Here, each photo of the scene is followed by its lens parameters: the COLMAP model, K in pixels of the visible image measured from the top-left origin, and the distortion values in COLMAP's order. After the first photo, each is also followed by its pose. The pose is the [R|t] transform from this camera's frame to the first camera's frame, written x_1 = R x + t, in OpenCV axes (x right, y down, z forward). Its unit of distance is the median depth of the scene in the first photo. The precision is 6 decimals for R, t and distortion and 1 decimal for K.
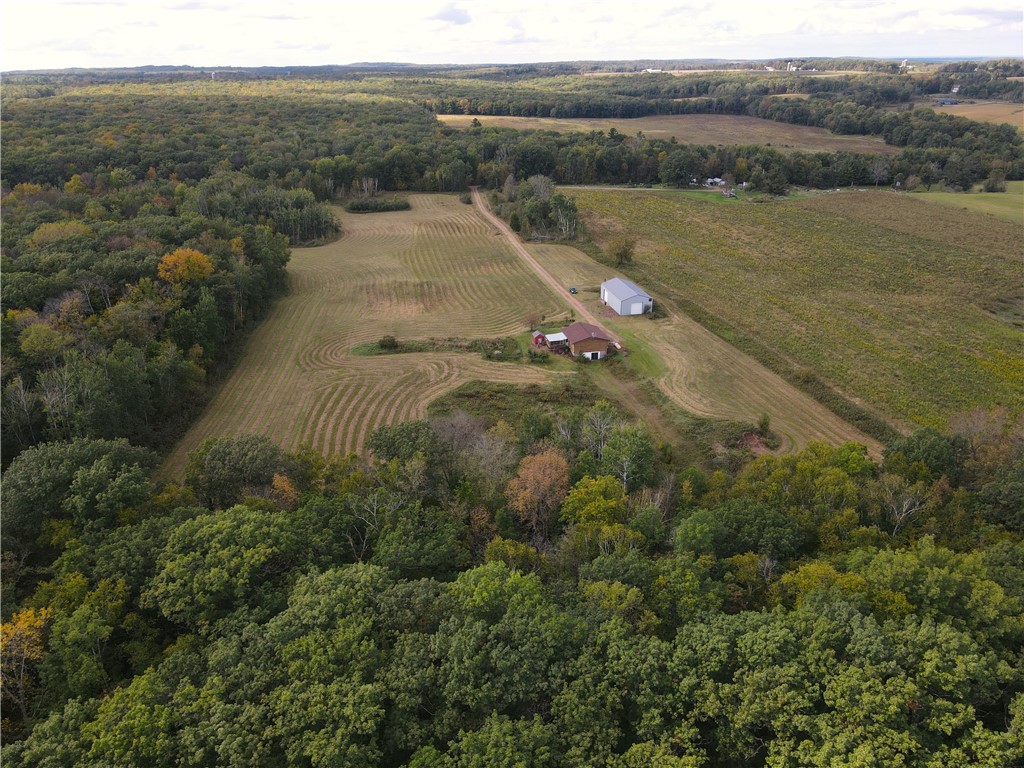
lens RADIAL K [[749.1, 0, 508.0], [0, 749.1, 387.1], [0, 0, 1]] dist [0.018879, -0.000714]
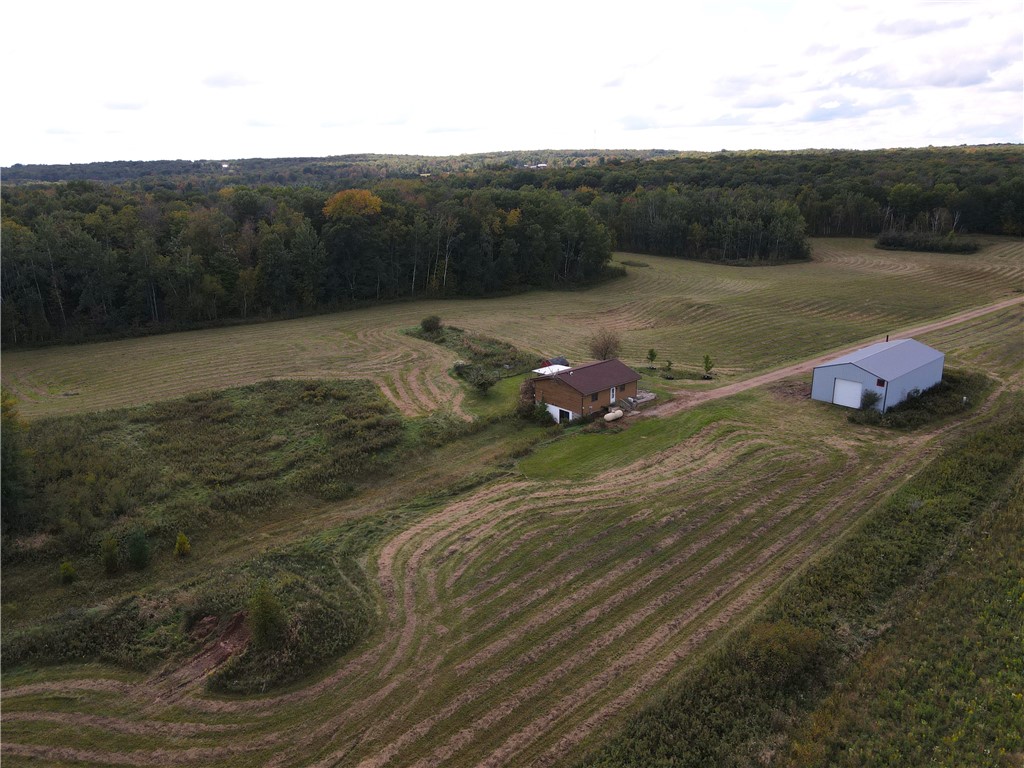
lens RADIAL K [[749.1, 0, 508.0], [0, 749.1, 387.1], [0, 0, 1]] dist [0.018879, -0.000714]
pose [[0.512599, 0.255195, -0.819828, 0.509314], [-0.337194, 0.937933, 0.081128, -0.089355], [0.789647, 0.234855, 0.566834, 0.678271]]
